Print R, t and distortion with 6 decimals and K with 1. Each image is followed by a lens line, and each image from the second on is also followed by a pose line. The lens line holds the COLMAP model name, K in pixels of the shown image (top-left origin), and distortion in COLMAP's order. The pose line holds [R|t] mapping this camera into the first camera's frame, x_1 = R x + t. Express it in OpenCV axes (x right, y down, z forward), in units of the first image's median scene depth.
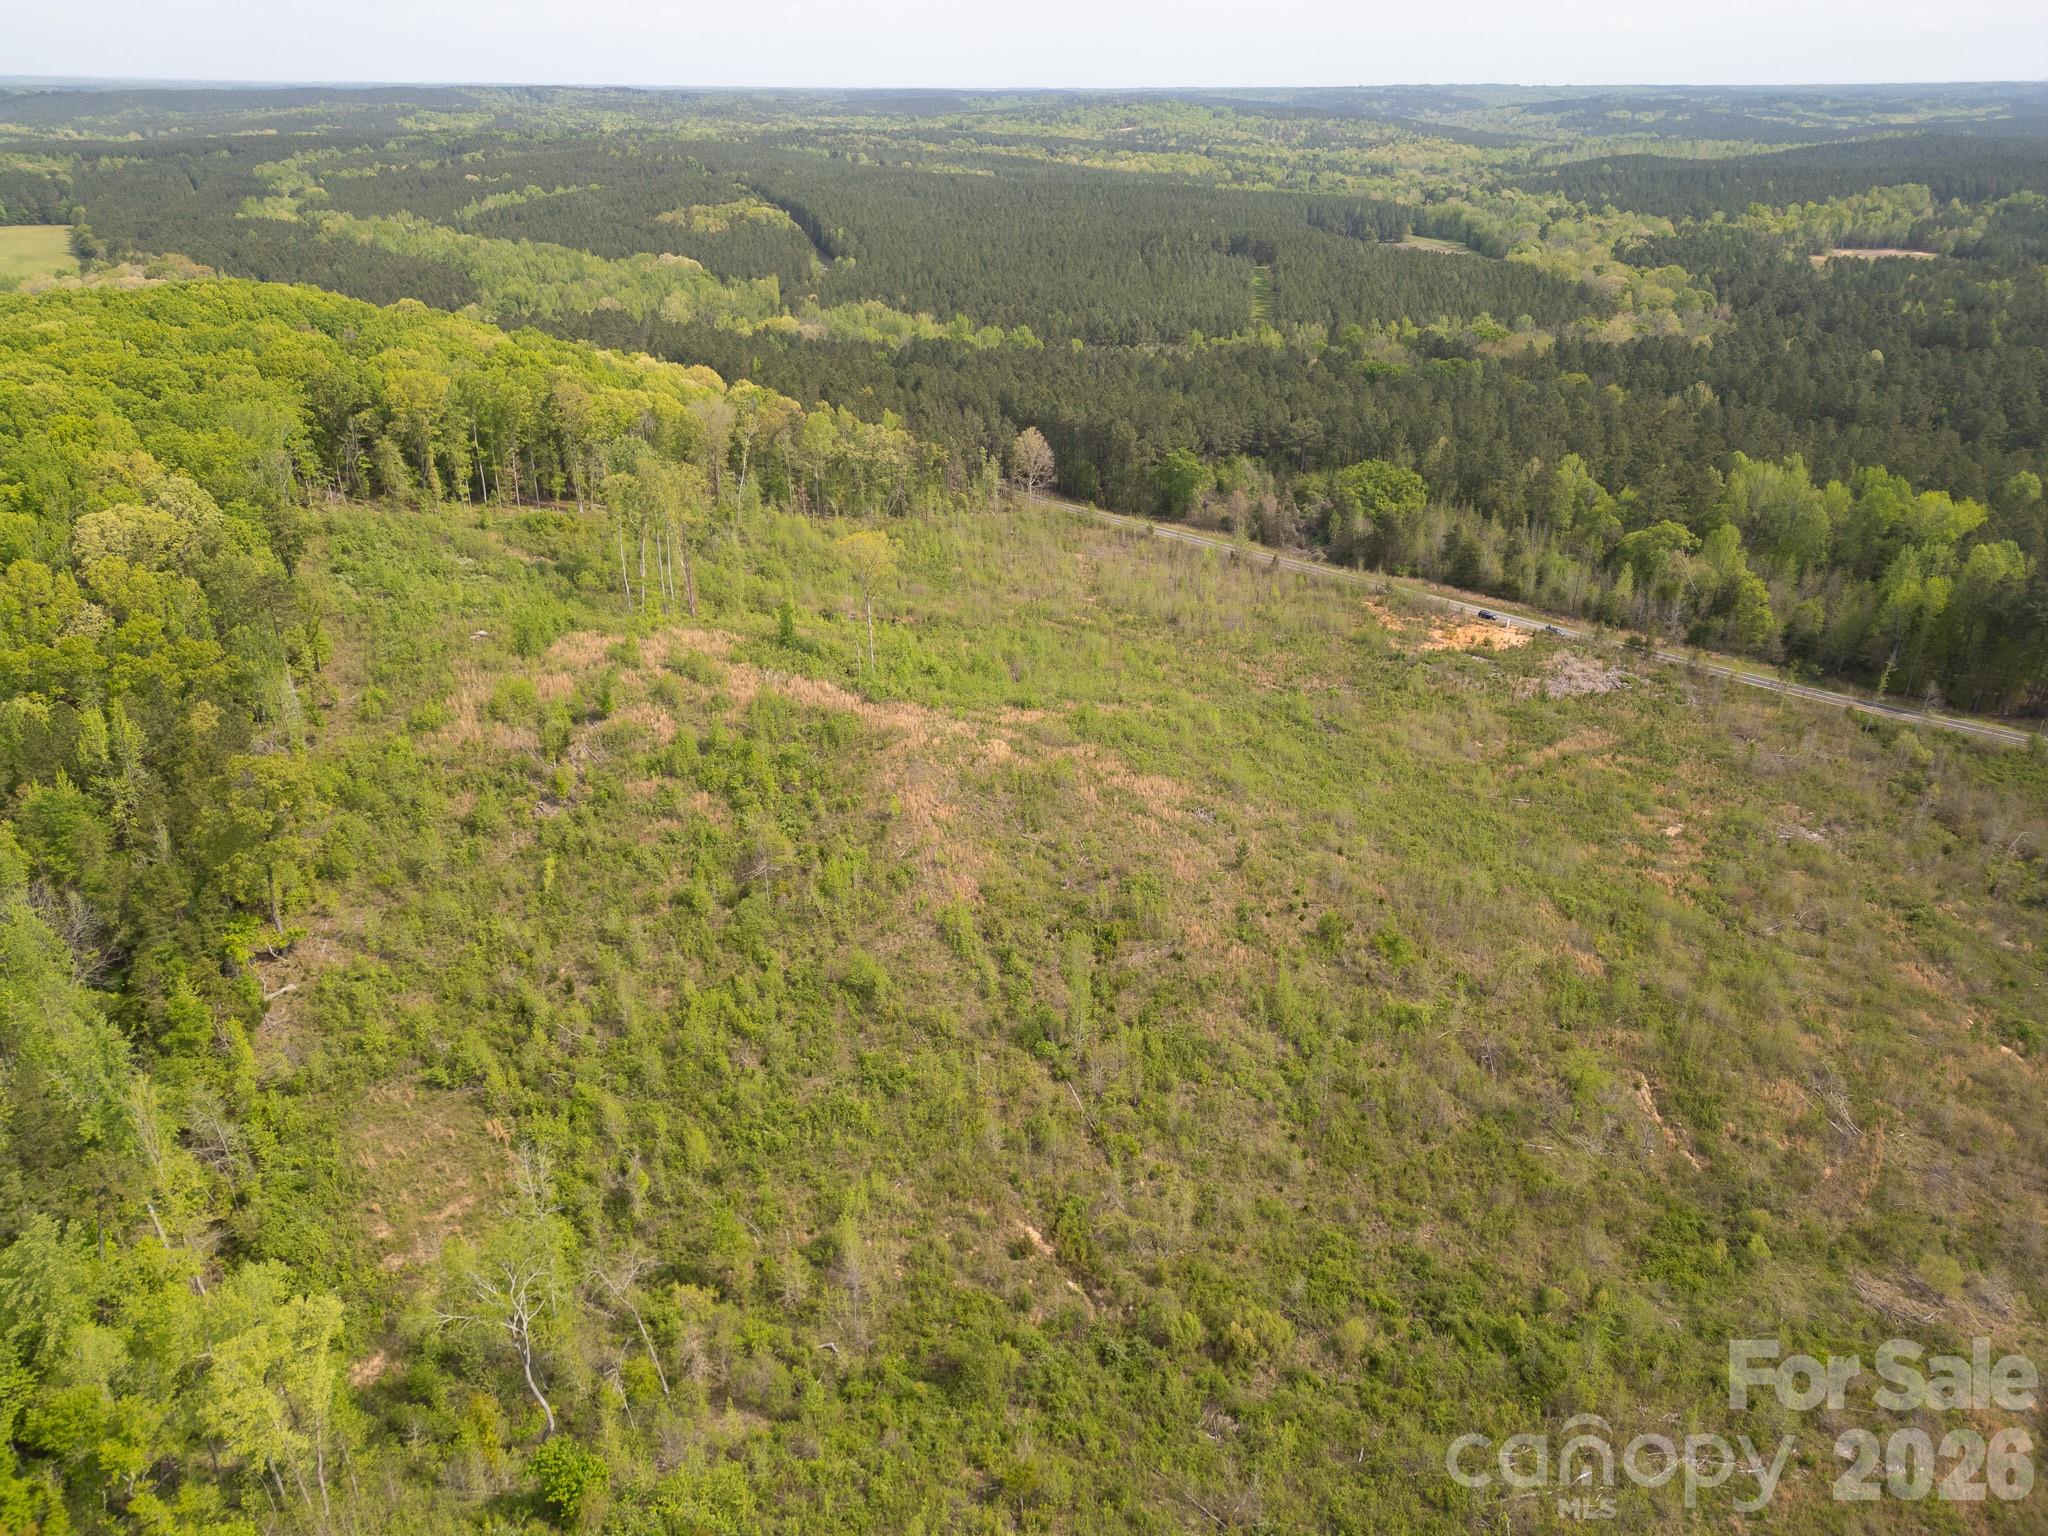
lens RADIAL K [[1473.2, 0, 1015.6], [0, 1473.2, 770.4], [0, 0, 1]] dist [0.068700, -0.056174]
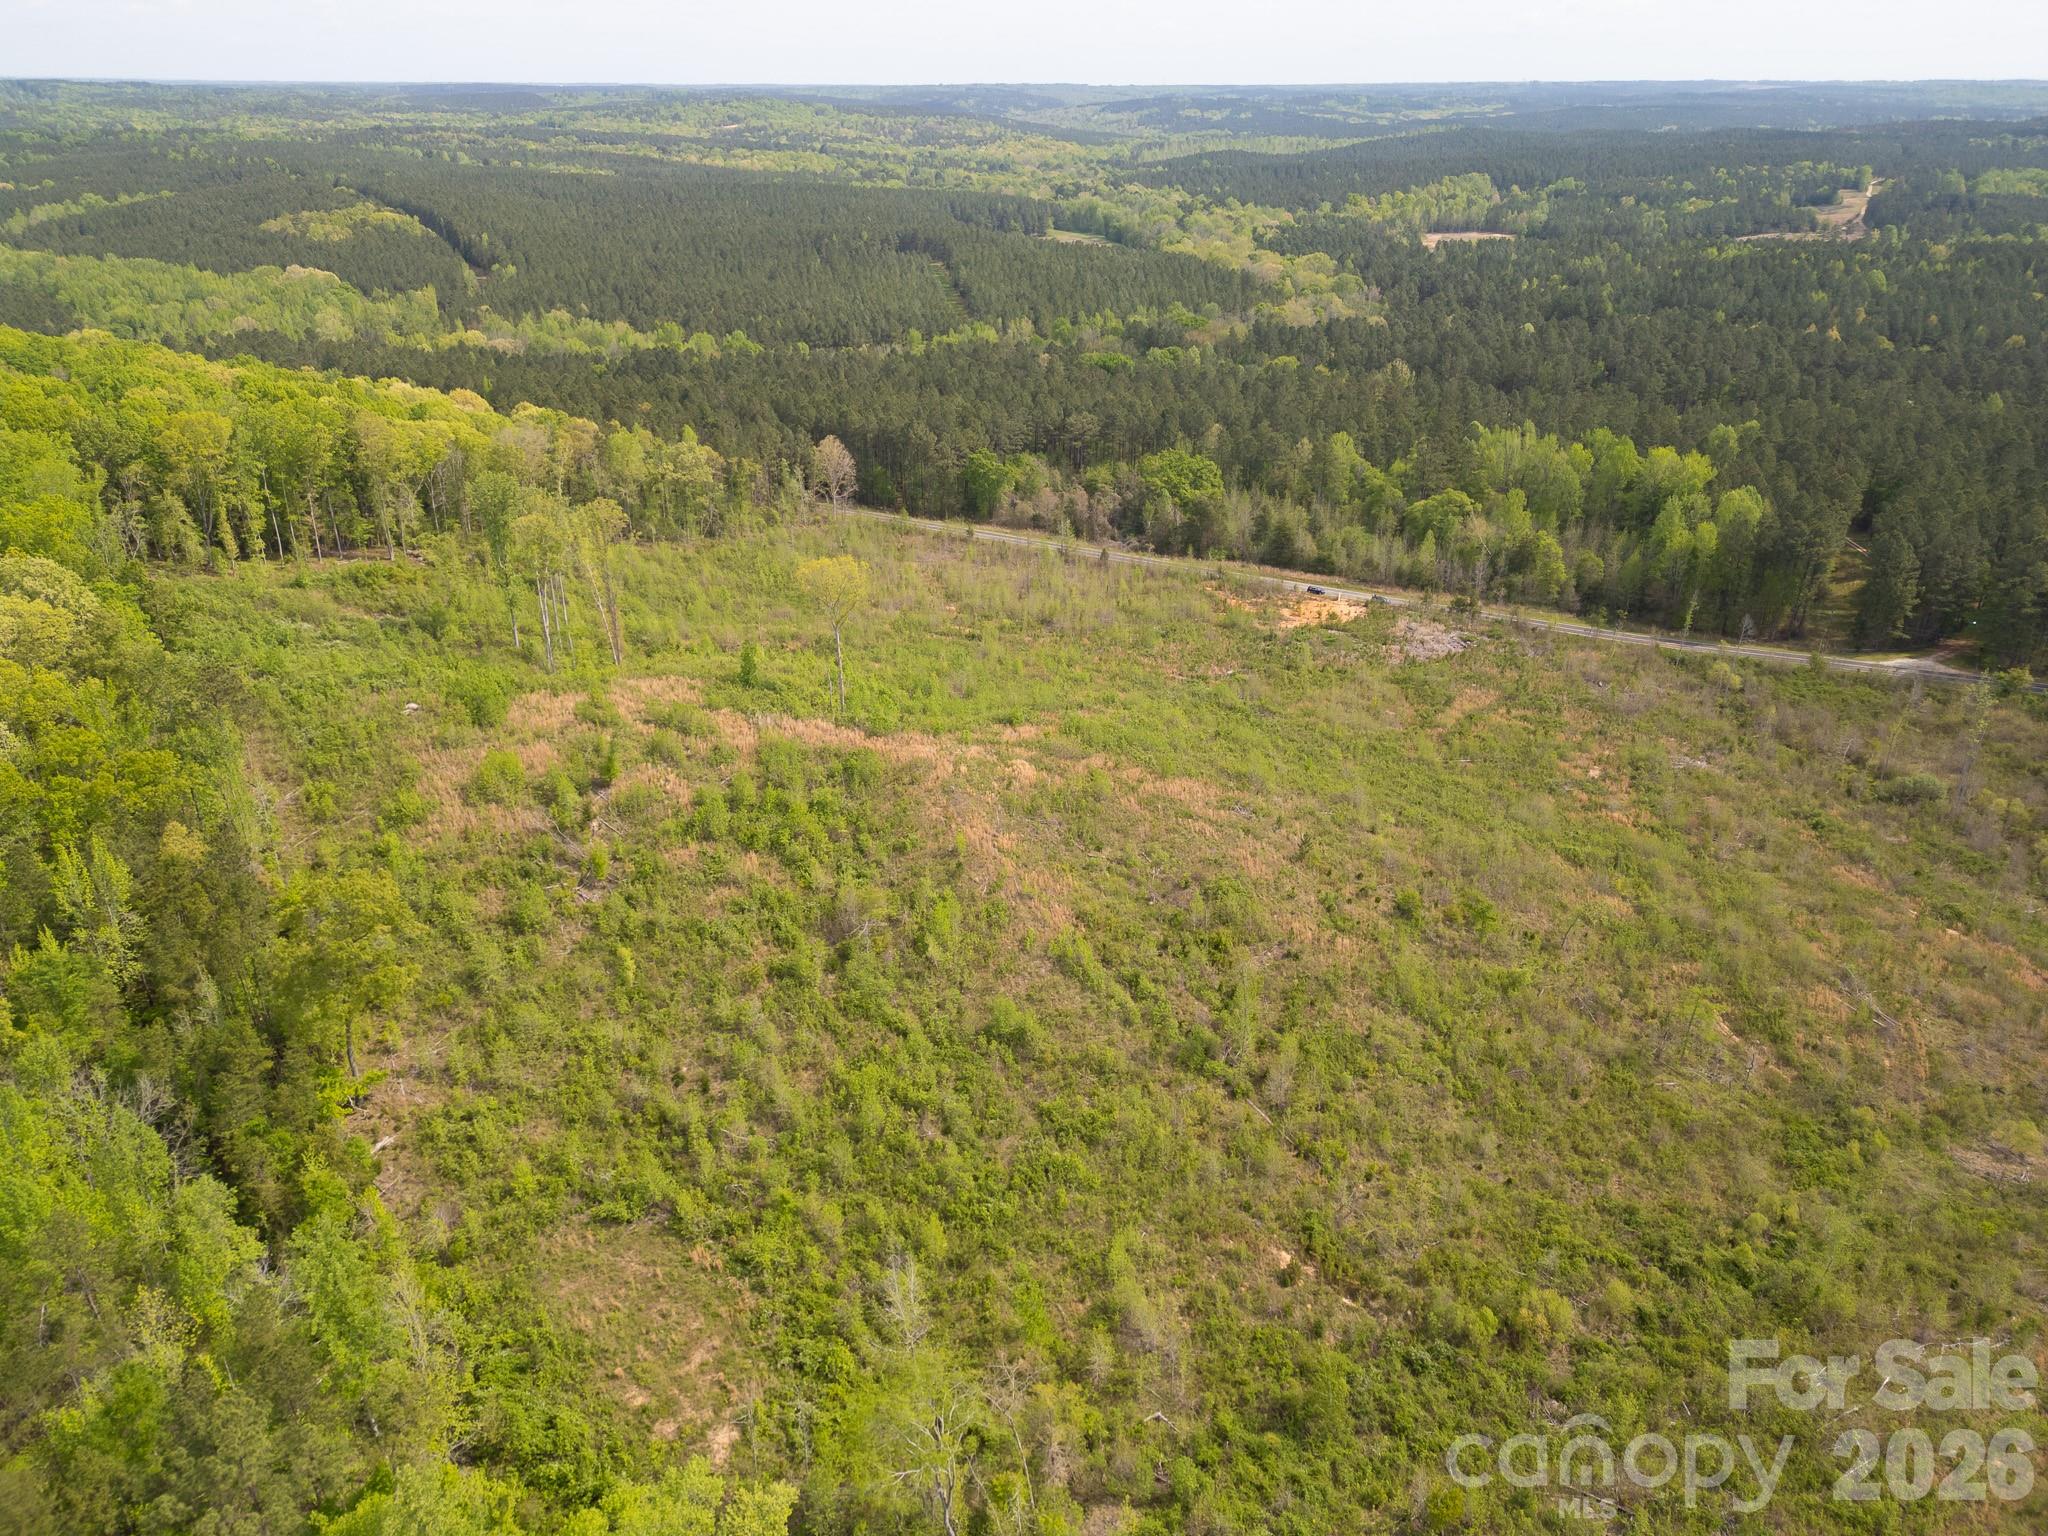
lens RADIAL K [[1473.2, 0, 1015.6], [0, 1473.2, 770.4], [0, 0, 1]] dist [0.068700, -0.056174]
pose [[0.962989, -0.114618, 0.243956, -0.152615], [0.114183, 0.993331, 0.015972, -0.018136], [-0.244160, 0.012475, 0.969655, 0.037127]]
